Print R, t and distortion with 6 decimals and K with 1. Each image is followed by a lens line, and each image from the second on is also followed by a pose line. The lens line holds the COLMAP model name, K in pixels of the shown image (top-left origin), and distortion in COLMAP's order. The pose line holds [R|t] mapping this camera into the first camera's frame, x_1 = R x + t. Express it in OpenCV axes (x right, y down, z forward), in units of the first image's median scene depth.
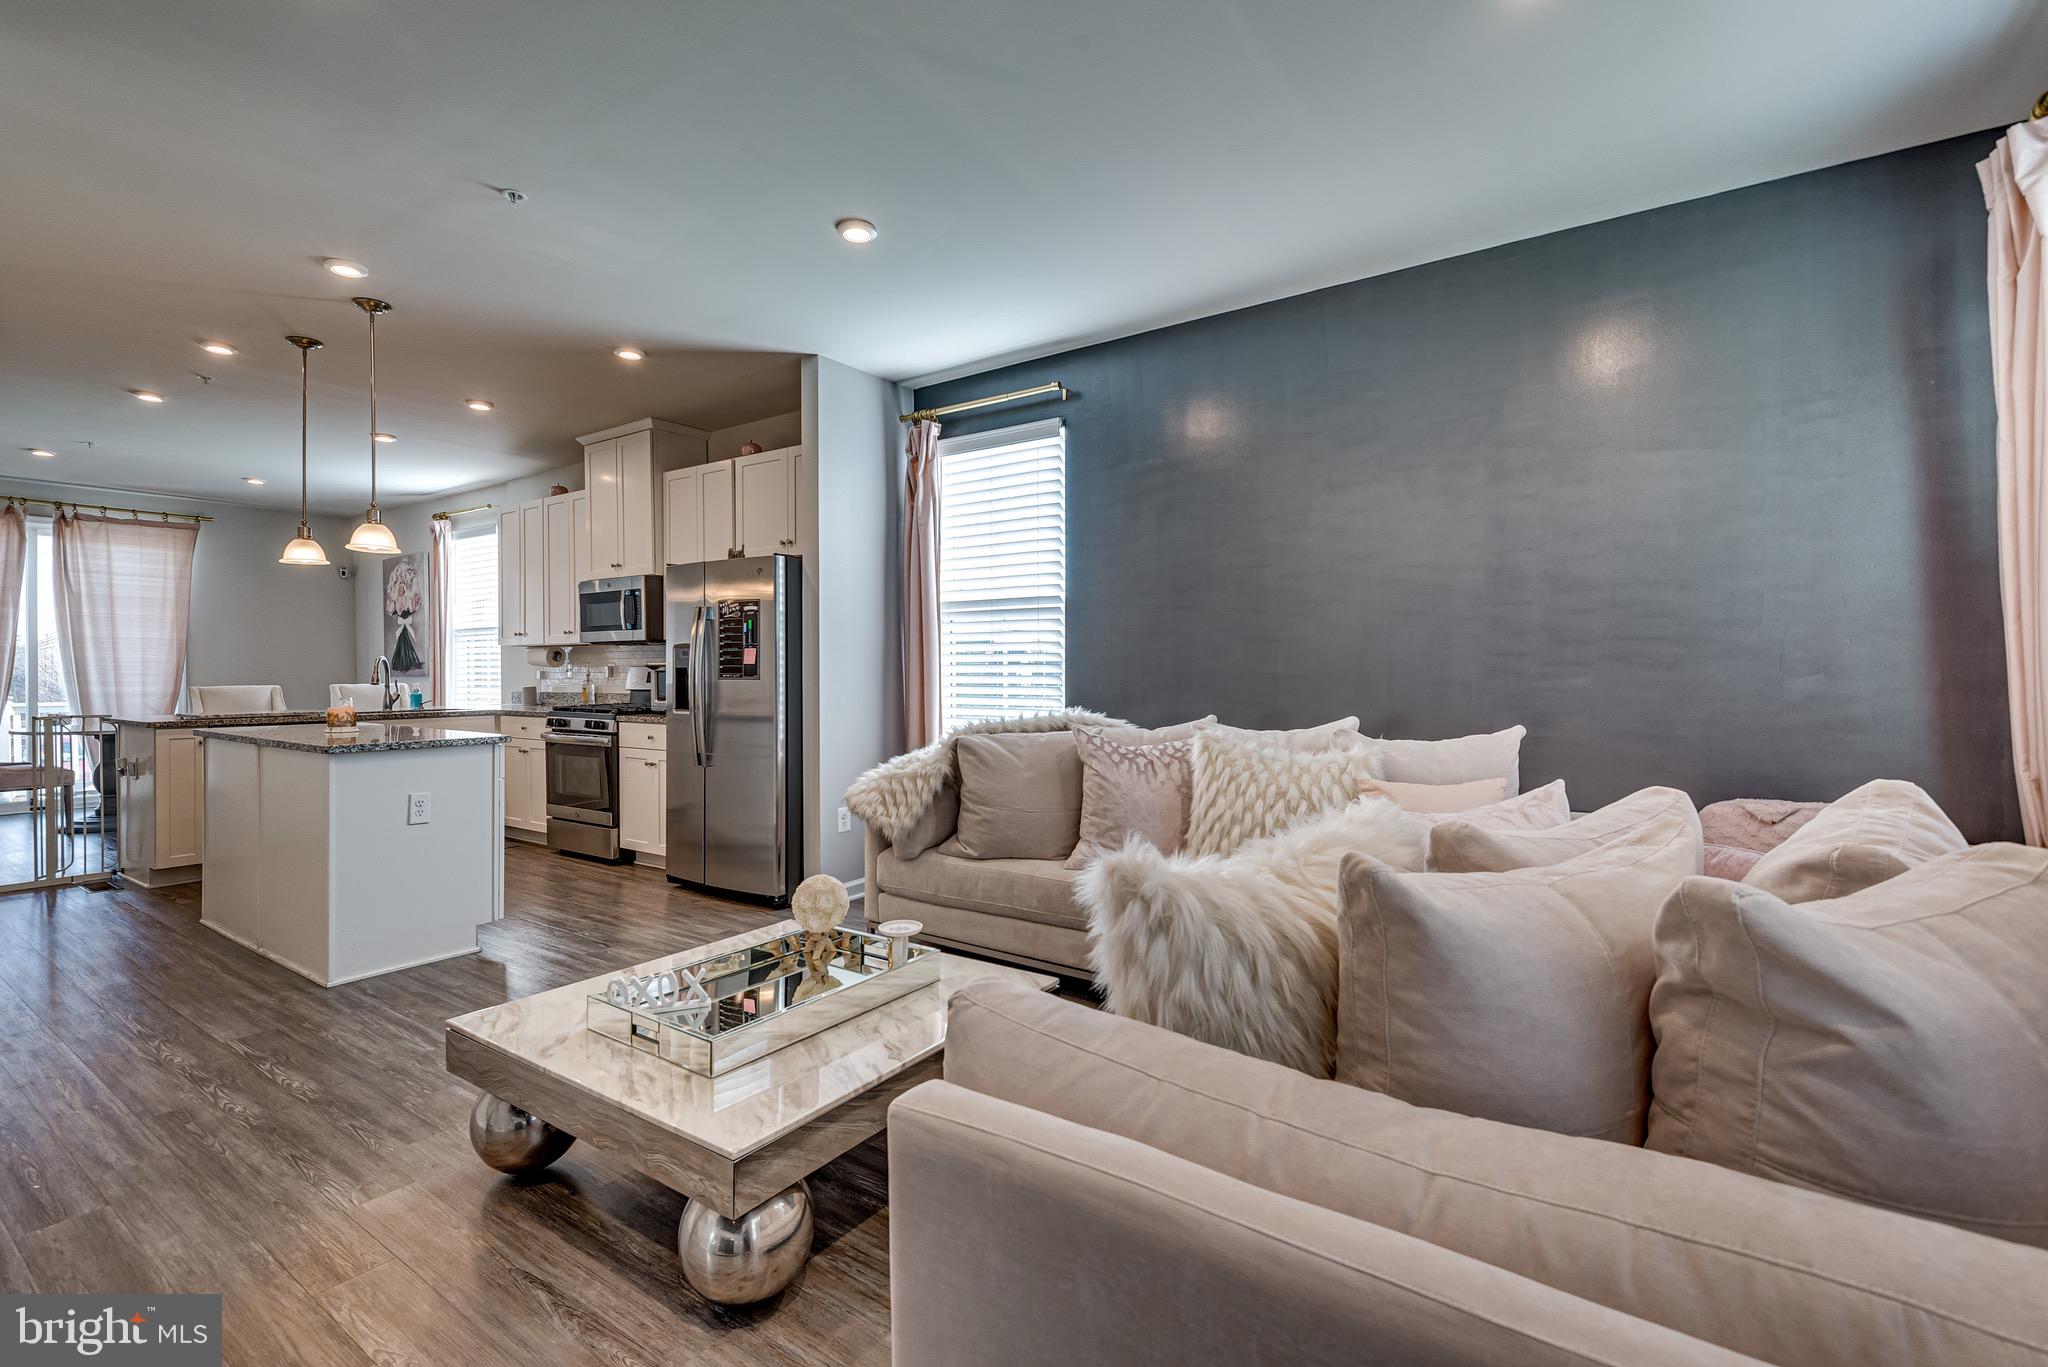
lens RADIAL K [[926.4, 0, 1030.7], [0, 926.4, 684.3], [0, 0, 1]] dist [0.023887, -0.010331]
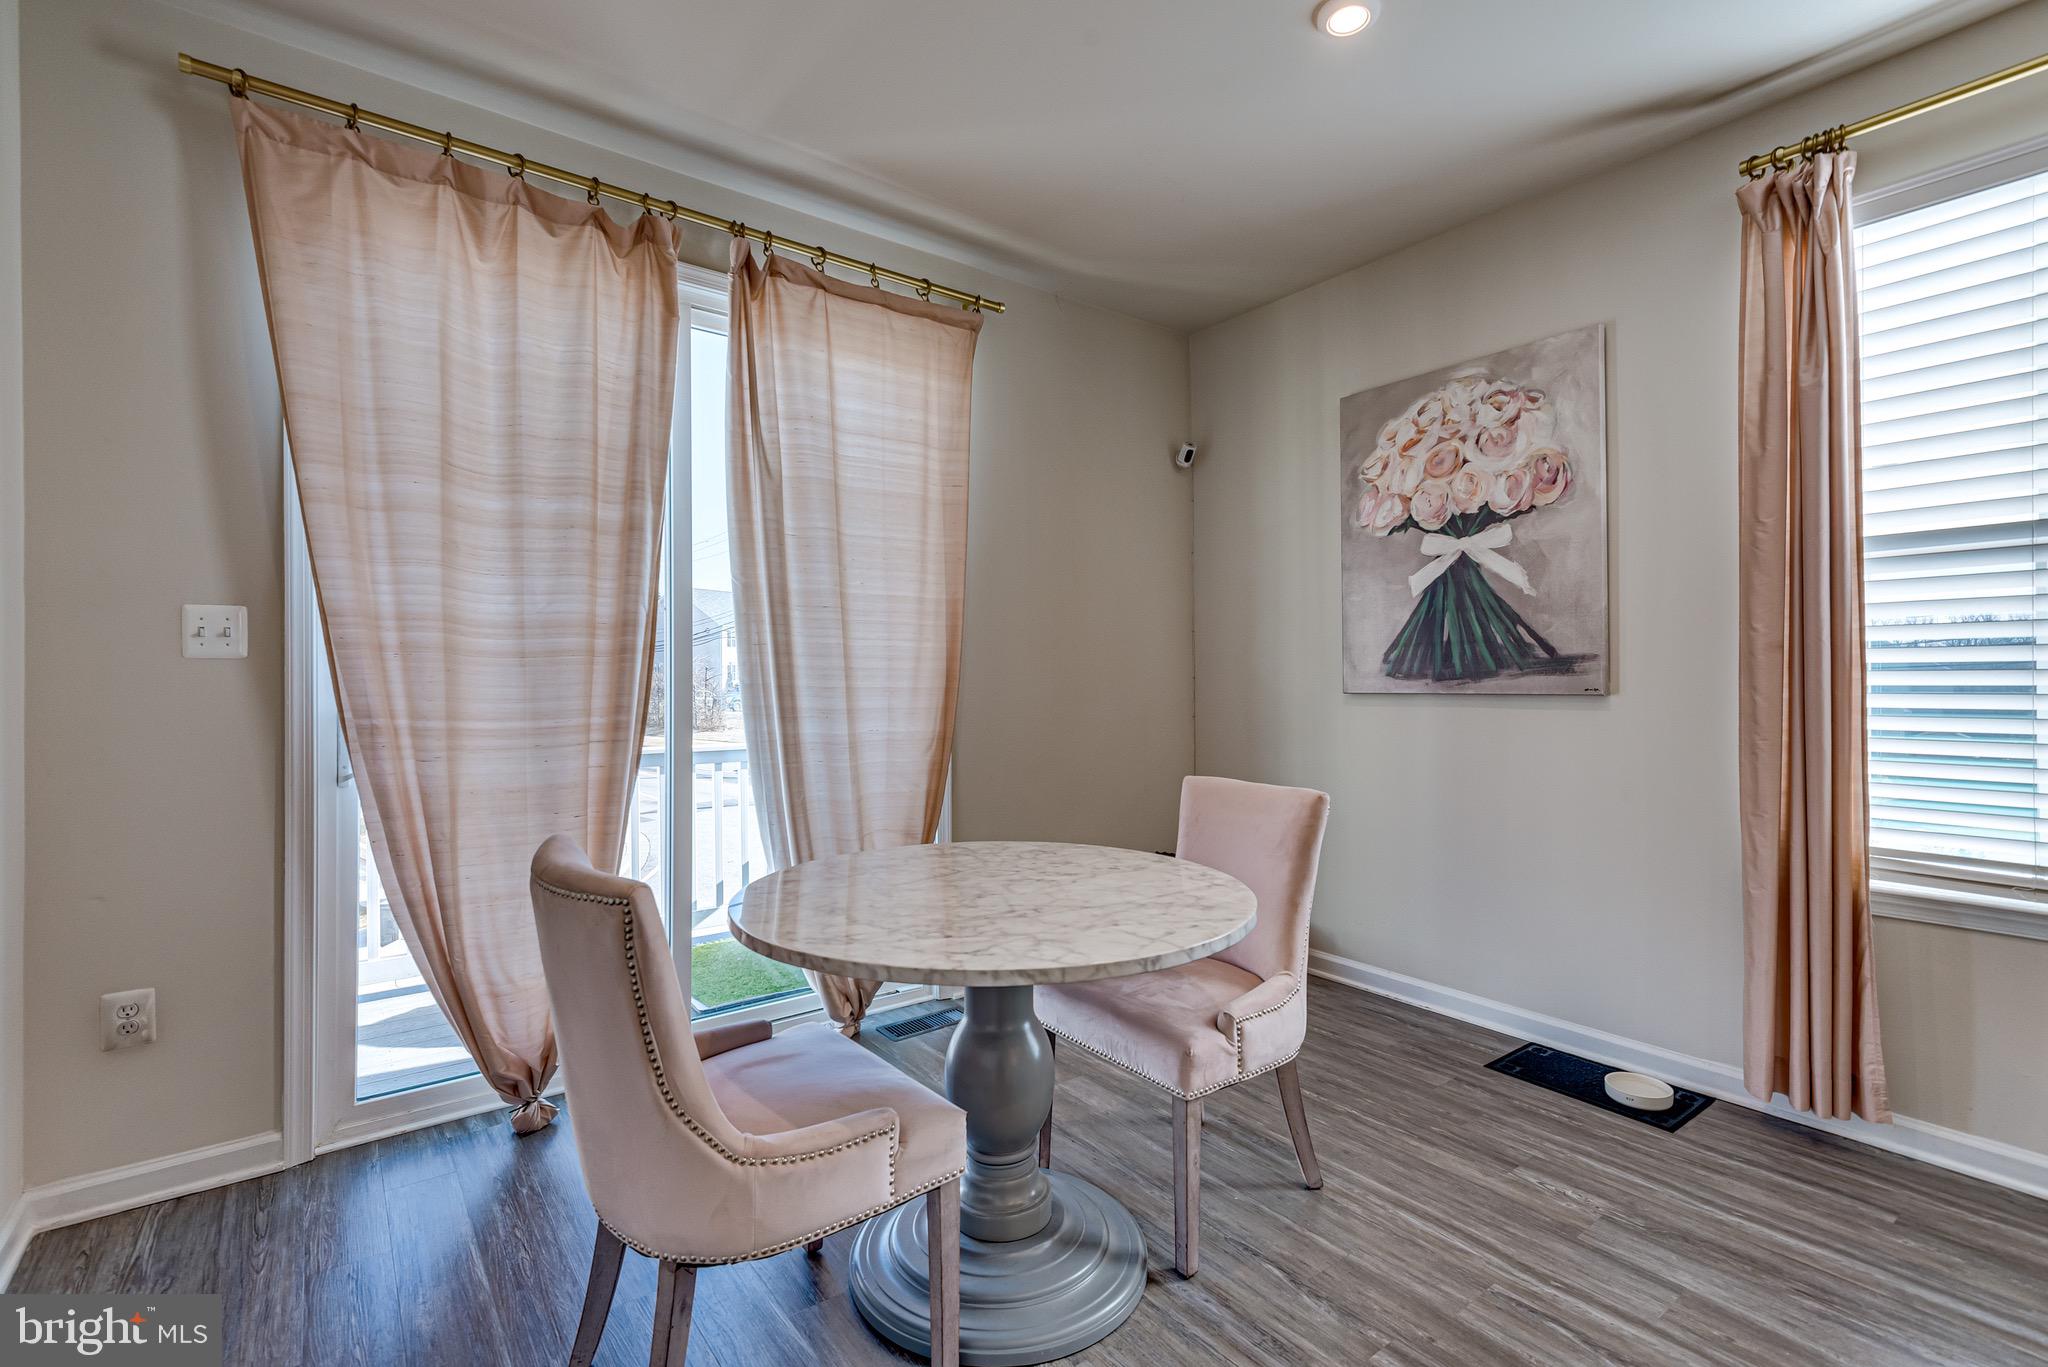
lens RADIAL K [[926.4, 0, 1042.1], [0, 926.4, 693.4], [0, 0, 1]] dist [0.023887, -0.010331]
pose [[0.956351, 0.003976, -0.292195, -0.839018], [-0.002619, 0.999984, 0.005035, -0.012129], [0.292210, -0.004050, 0.956346, 0.705455]]
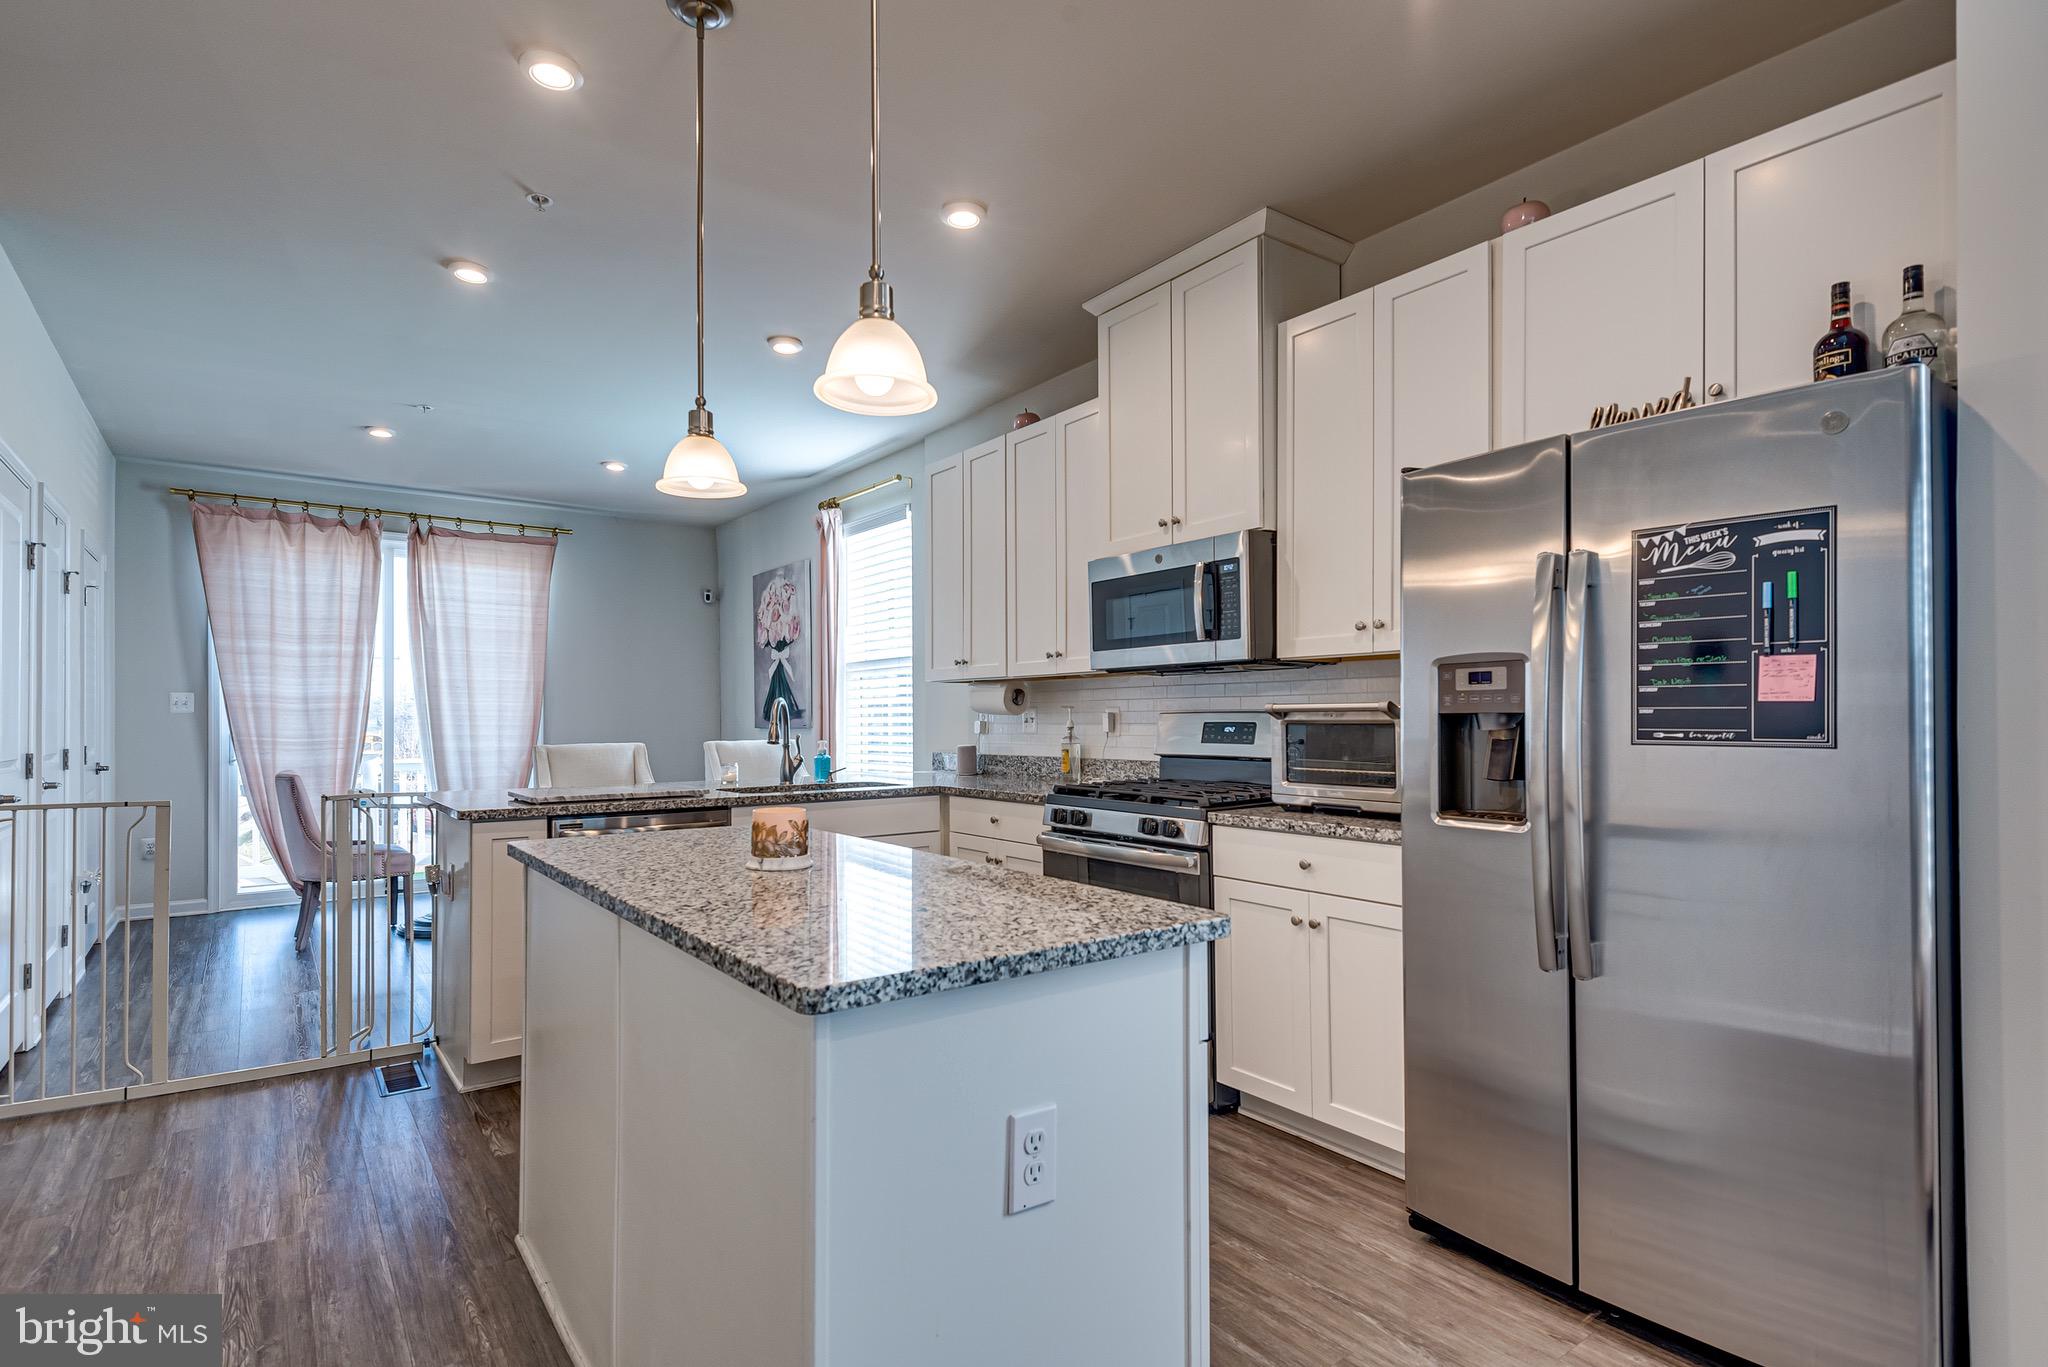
lens RADIAL K [[1053.9, 0, 1043.3], [0, 1053.9, 736.4], [0, 0, 1]] dist [0.012196, -0.003399]
pose [[0.953052, 0.002386, -0.302799, -0.249945], [-0.001941, 0.999997, 0.001771, -0.004937], [0.302802, -0.001101, 0.953053, 0.305070]]
